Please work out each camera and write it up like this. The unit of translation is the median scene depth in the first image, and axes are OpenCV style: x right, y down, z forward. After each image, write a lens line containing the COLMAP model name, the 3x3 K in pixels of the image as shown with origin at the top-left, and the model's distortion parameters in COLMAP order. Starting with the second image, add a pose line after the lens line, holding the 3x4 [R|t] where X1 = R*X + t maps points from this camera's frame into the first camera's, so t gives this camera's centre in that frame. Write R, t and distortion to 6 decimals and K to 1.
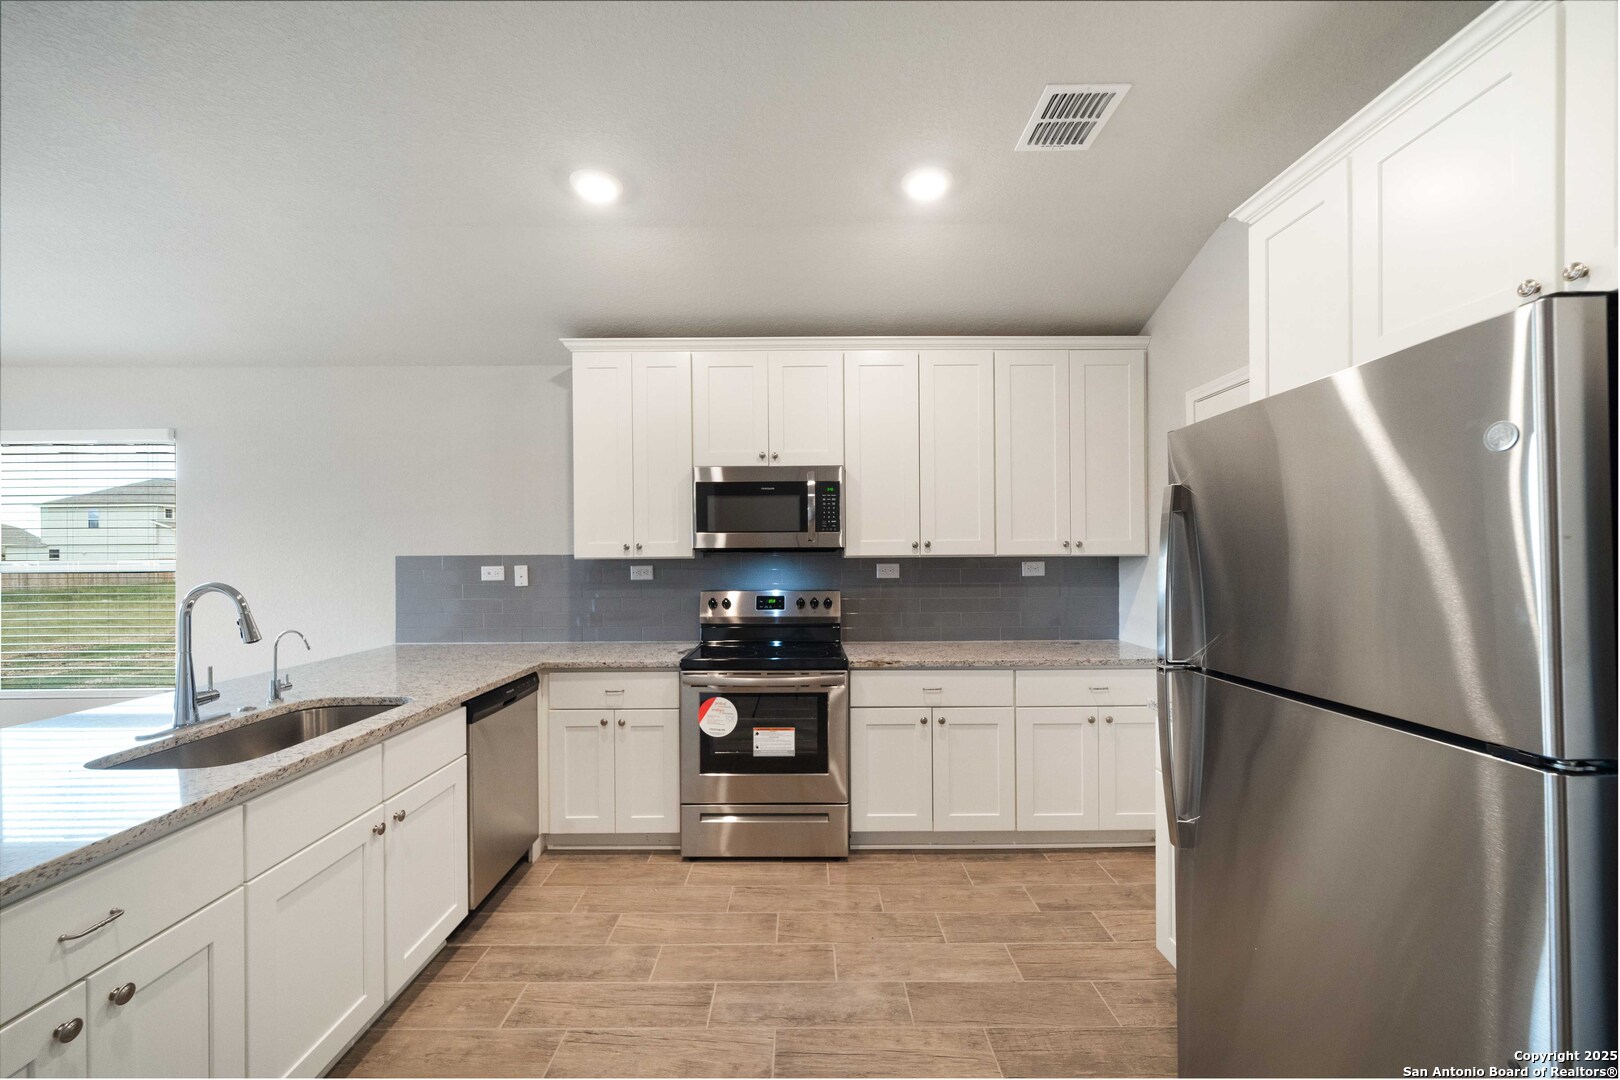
lens RADIAL K [[660.5, 0, 816.3], [0, 660.5, 557.6], [0, 0, 1]] dist [-0.002423, 0.000989]
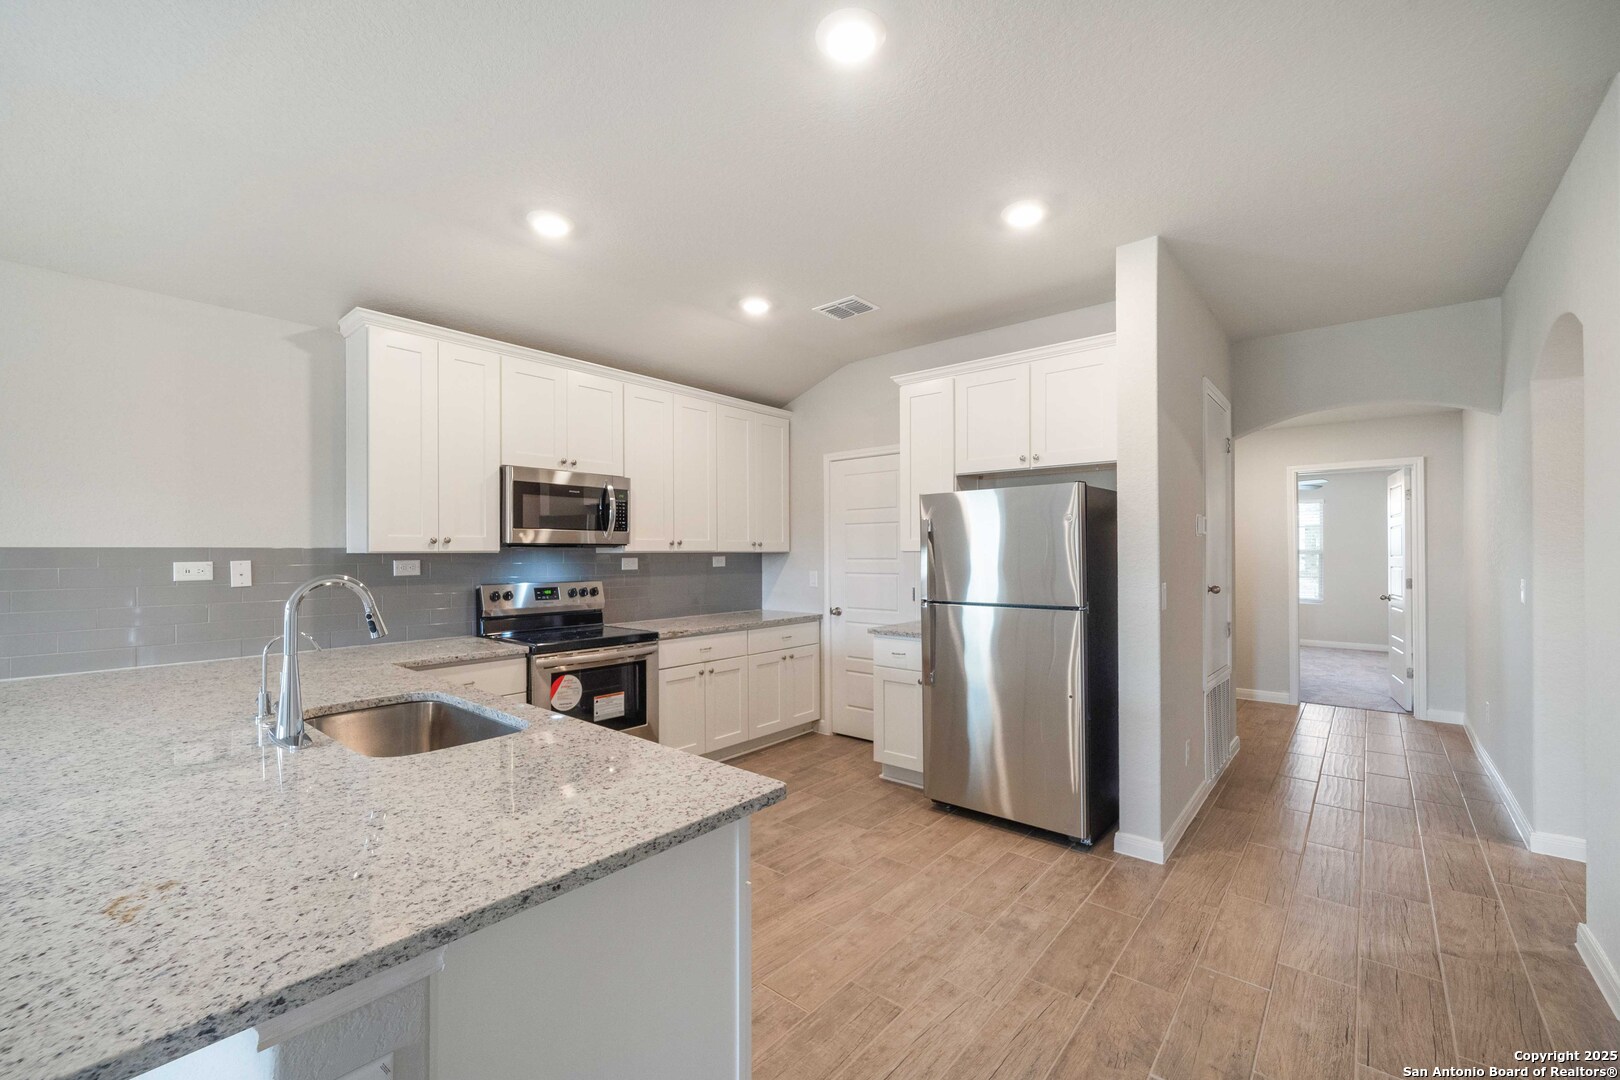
lens RADIAL K [[660.5, 0, 826.9], [0, 660.5, 546.3], [0, 0, 1]] dist [-0.002423, 0.000989]
pose [[0.638802, 0.011773, 0.769281, -0.726452], [-0.002048, 0.999905, -0.013602, 0.004748], [-0.769368, 0.007114, 0.638766, -0.070296]]
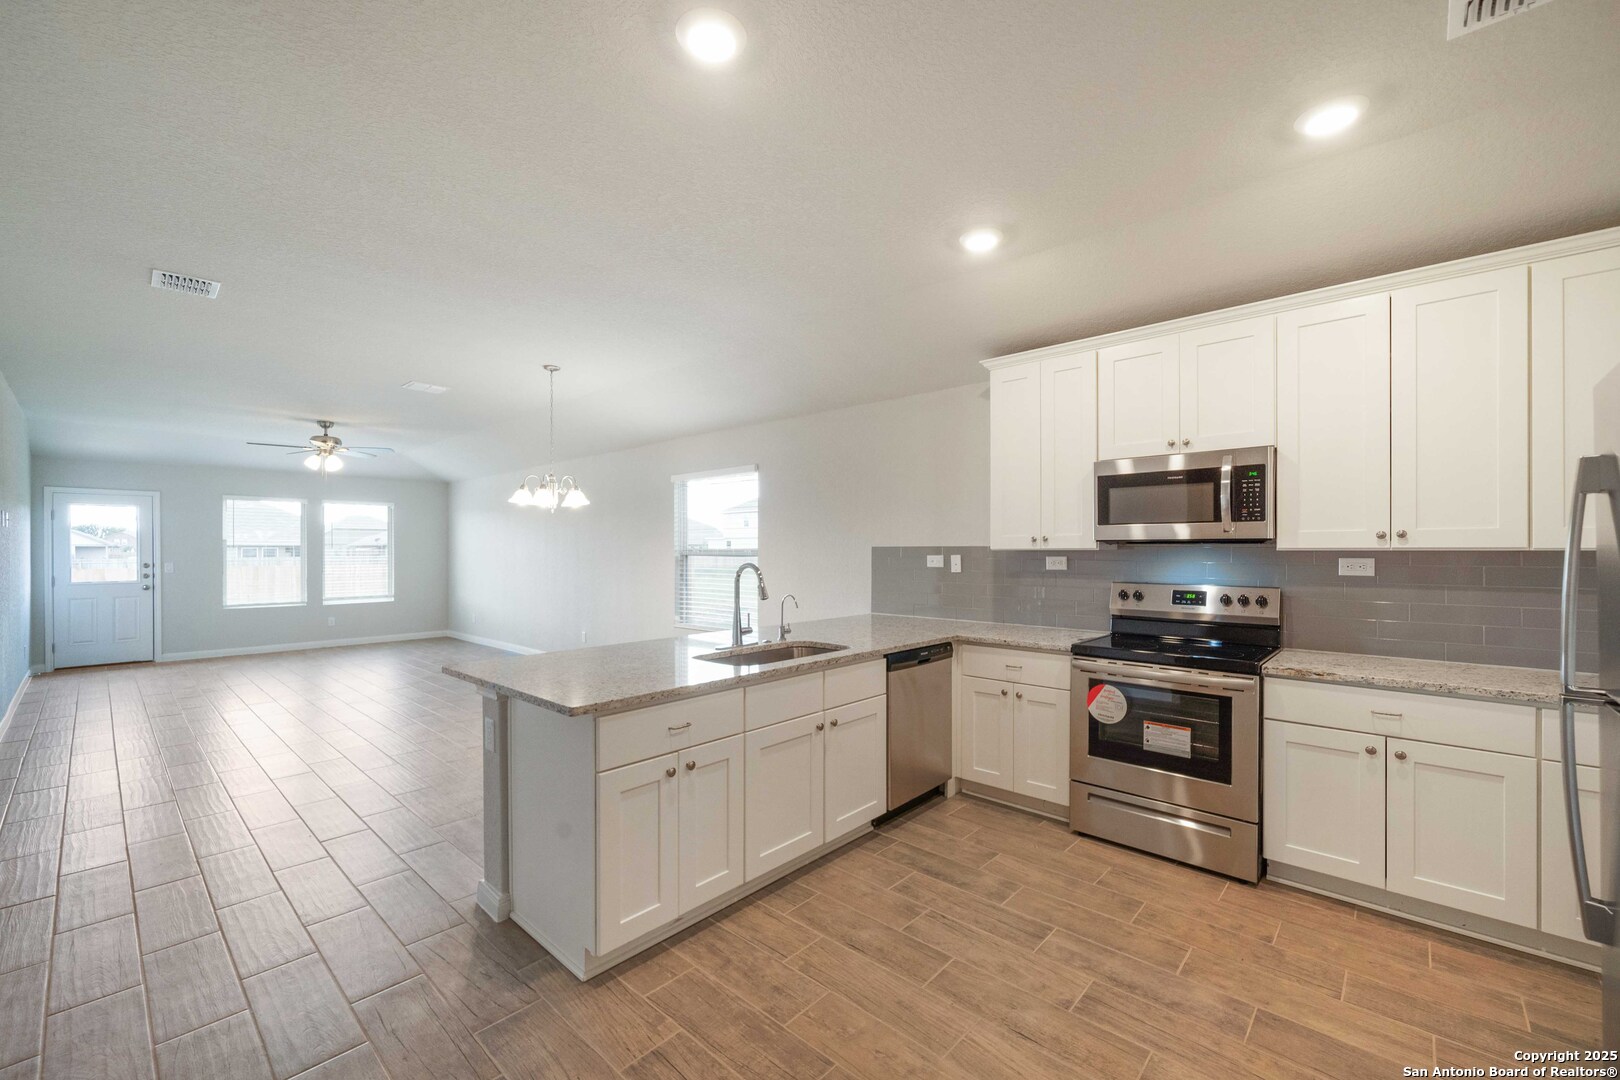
lens RADIAL K [[660.5, 0, 783.3], [0, 660.5, 549.5], [0, 0, 1]] dist [-0.002423, 0.000989]
pose [[0.714830, 0.005560, -0.699276, 0.206728], [-0.004209, 0.999984, 0.003648, -0.001443], [0.699285, 0.000336, 0.714843, -0.089709]]
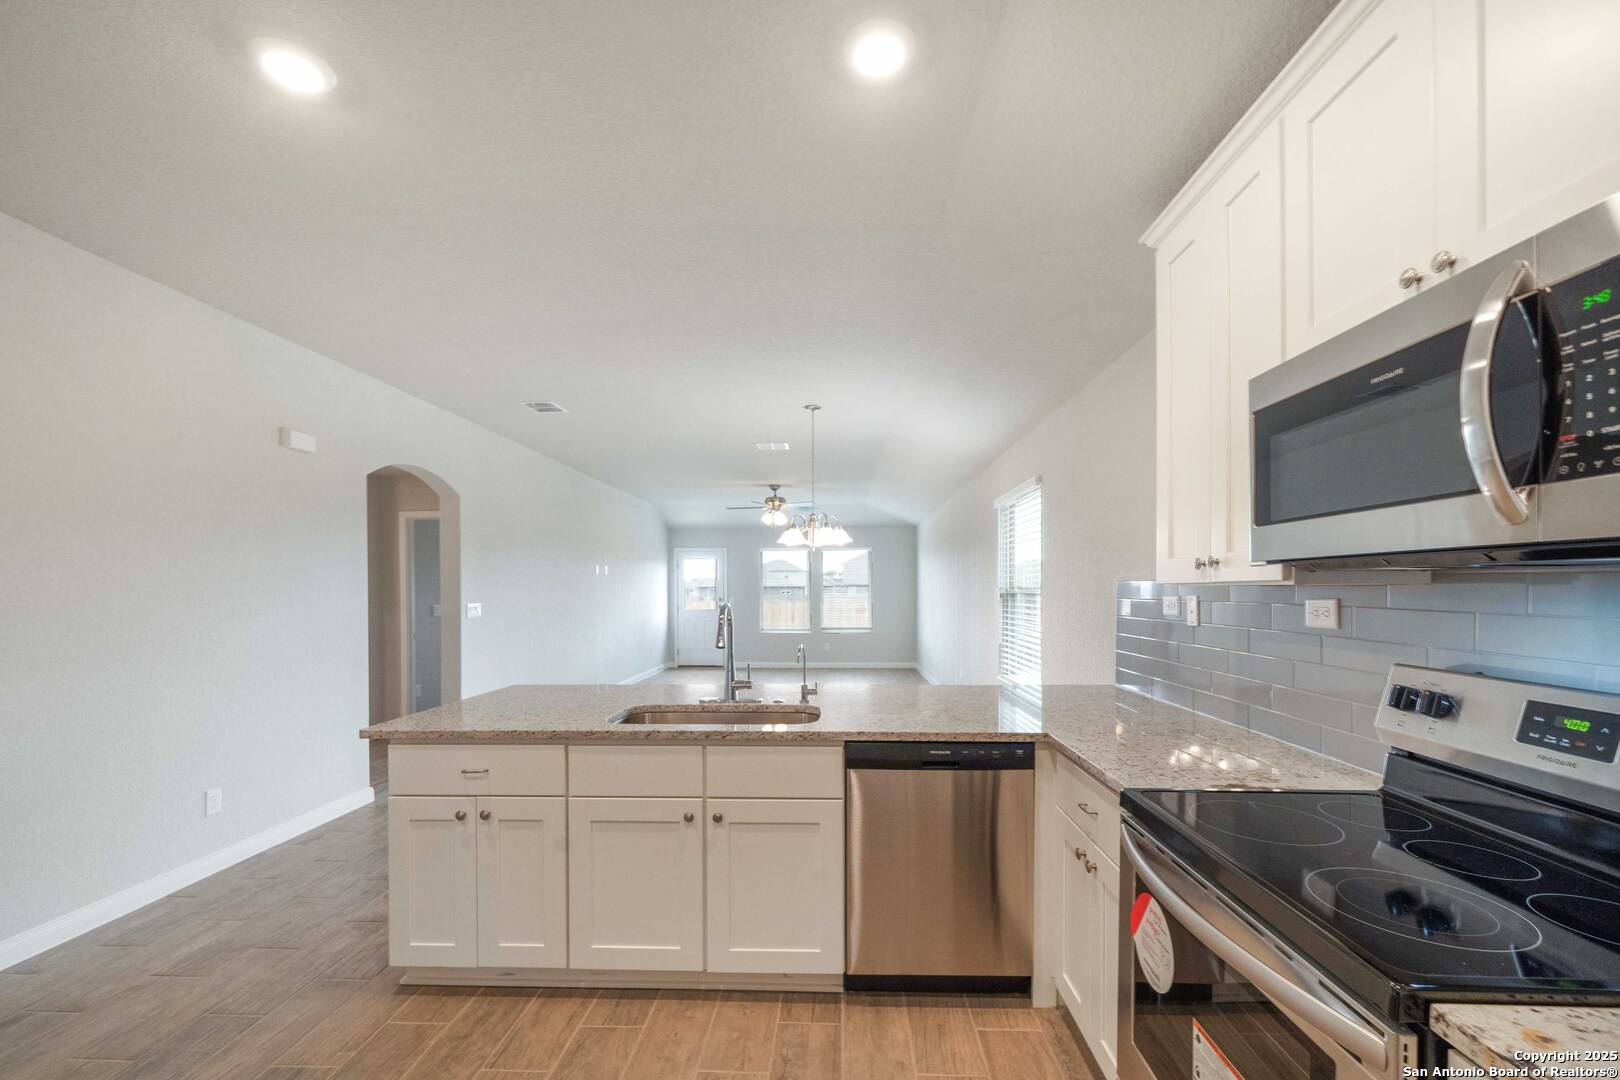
lens RADIAL K [[660.5, 0, 800.5], [0, 660.5, 584.5], [0, 0, 1]] dist [-0.002423, 0.000989]
pose [[-0.061107, 0.000459, -0.998131, 0.306647], [0.006199, 0.999981, 0.000080, -0.001630], [0.998112, -0.006182, -0.061109, 0.779280]]
